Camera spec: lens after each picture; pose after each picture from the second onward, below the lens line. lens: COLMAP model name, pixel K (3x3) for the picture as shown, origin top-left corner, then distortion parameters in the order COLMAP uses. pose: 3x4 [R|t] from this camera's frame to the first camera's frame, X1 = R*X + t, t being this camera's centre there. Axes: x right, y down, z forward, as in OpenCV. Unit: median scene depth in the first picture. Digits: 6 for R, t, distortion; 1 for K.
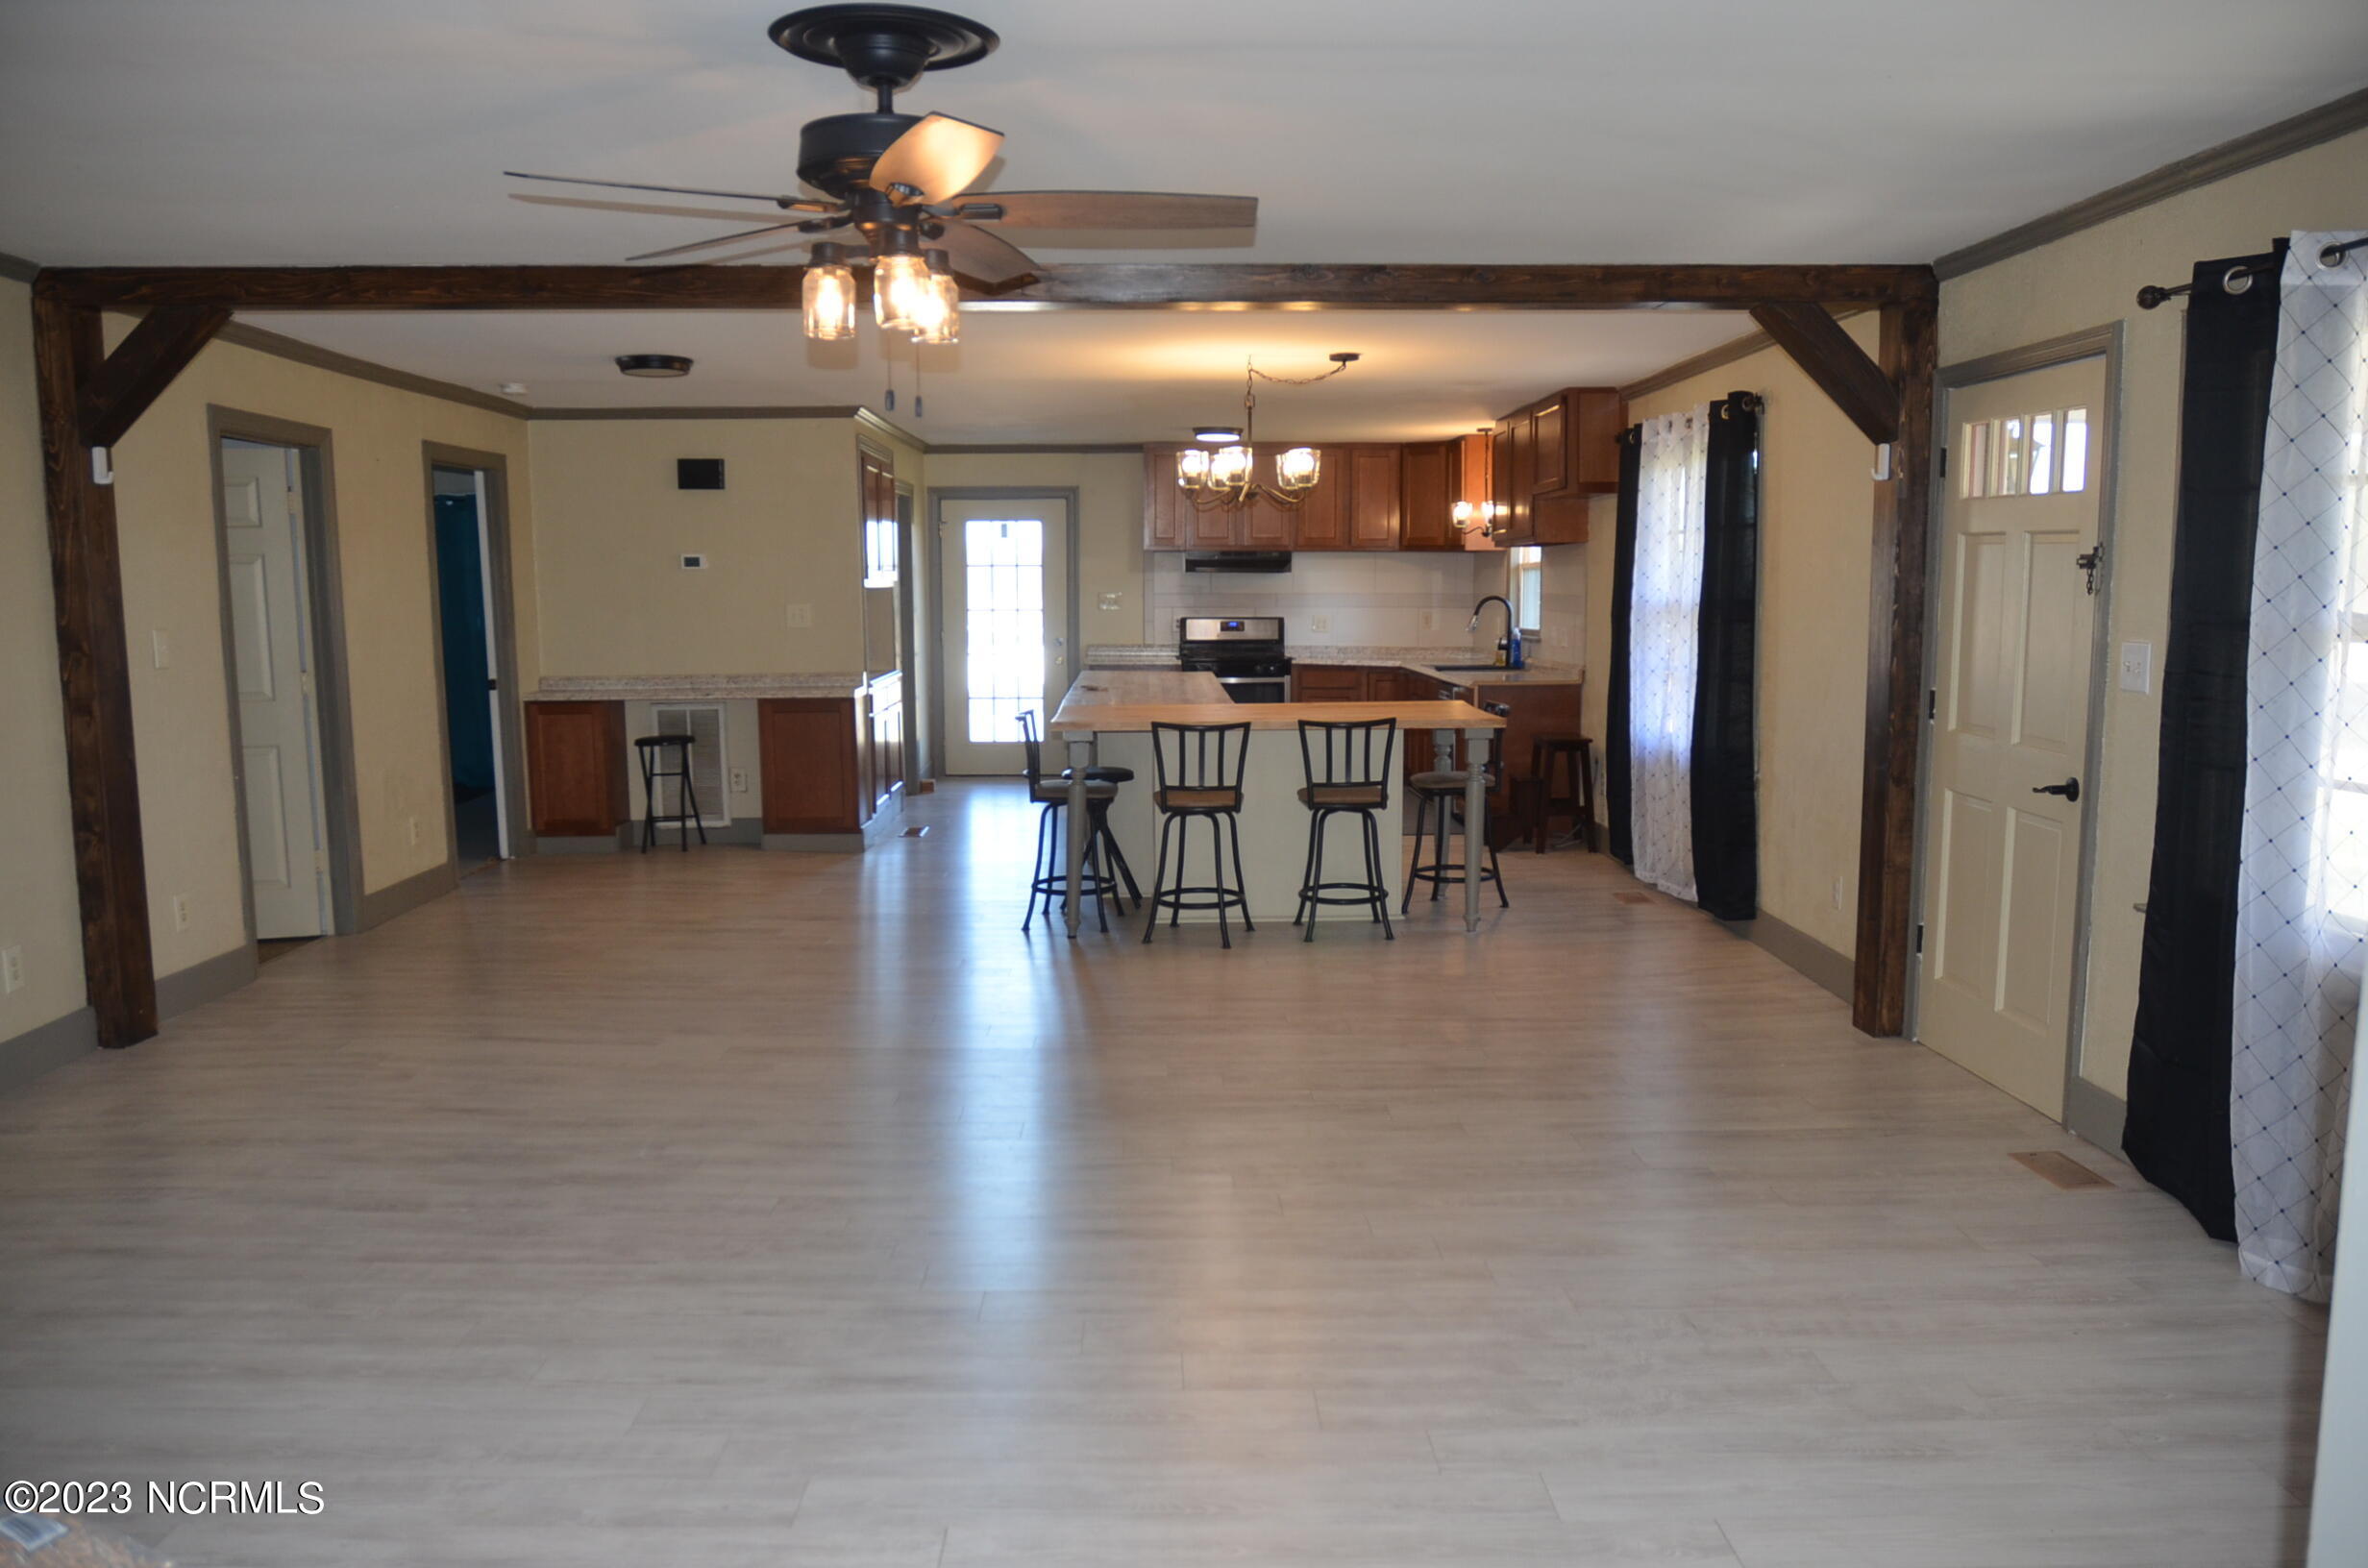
lens RADIAL K [[1787.3, 0, 1183.0], [0, 1787.3, 777.5], [0, 0, 1]] dist [-0.045640, 0.008023]
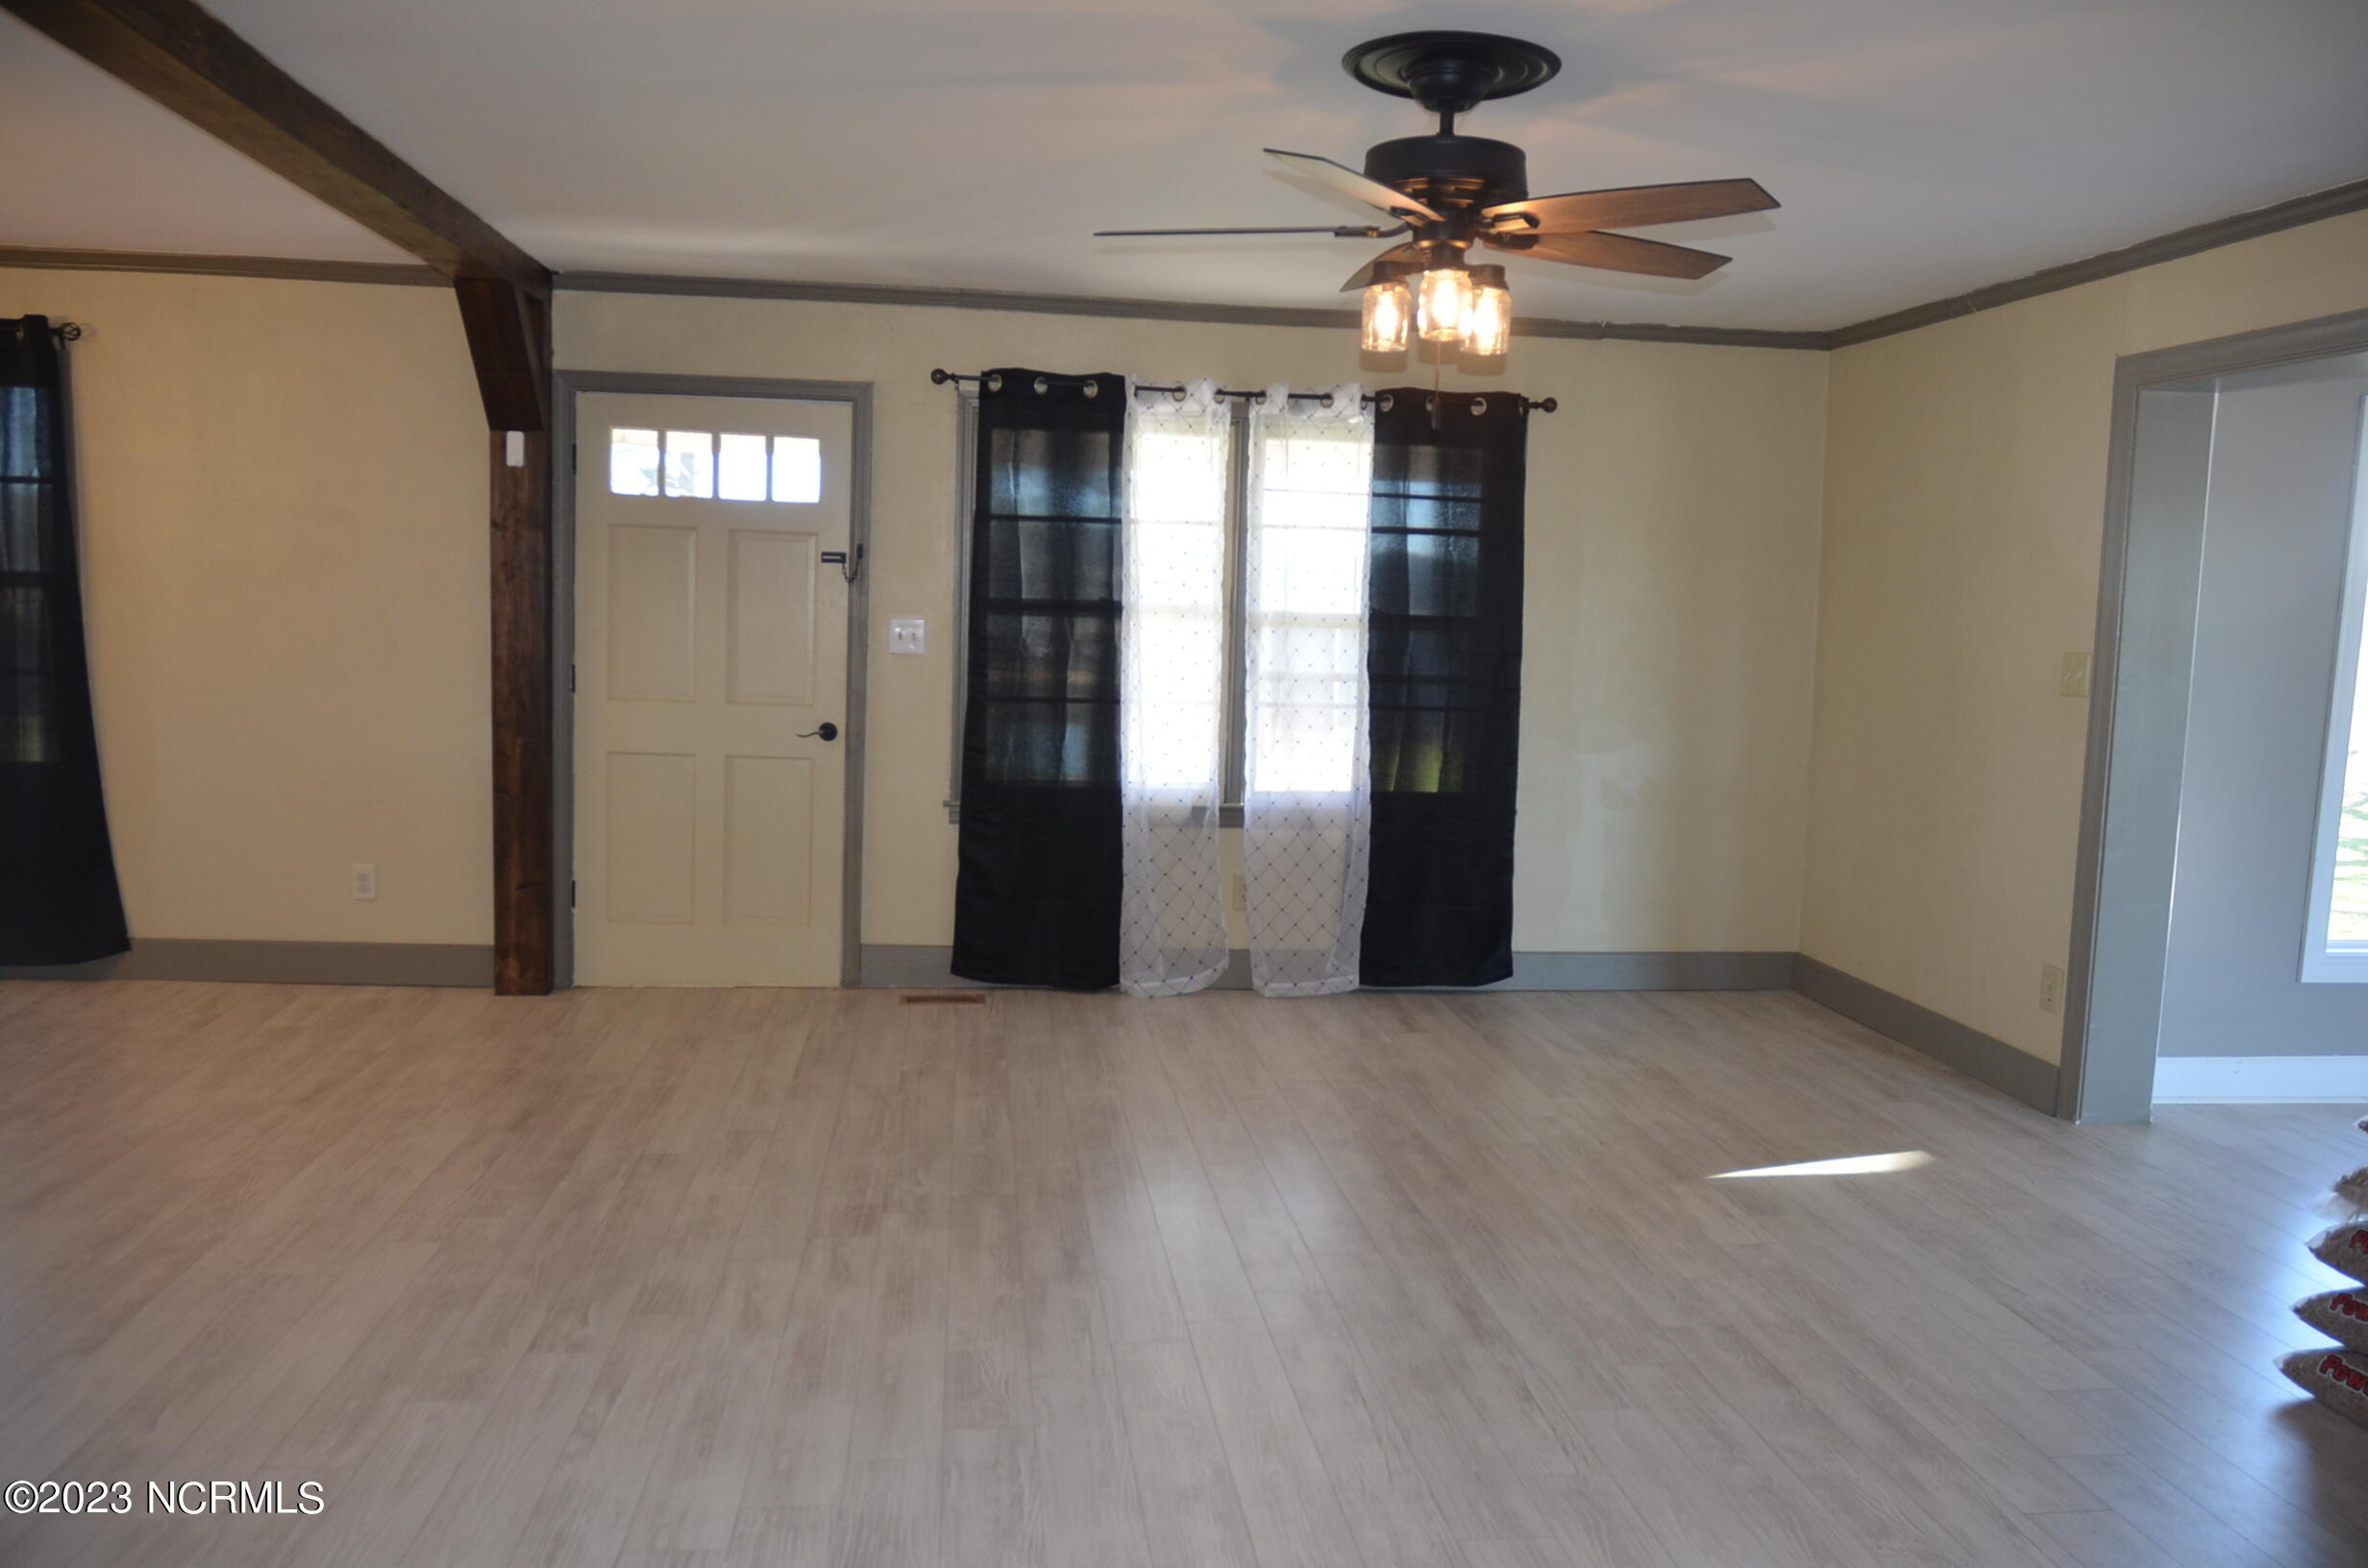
lens RADIAL K [[1787.3, 0, 1165.3], [0, 1787.3, 795.0], [0, 0, 1]] dist [-0.045640, 0.008023]
pose [[-0.088043, -0.116737, 0.989253, -0.674240], [0.076203, 0.989410, 0.123537, -0.073889], [-0.993198, 0.086260, -0.078215, 0.698161]]
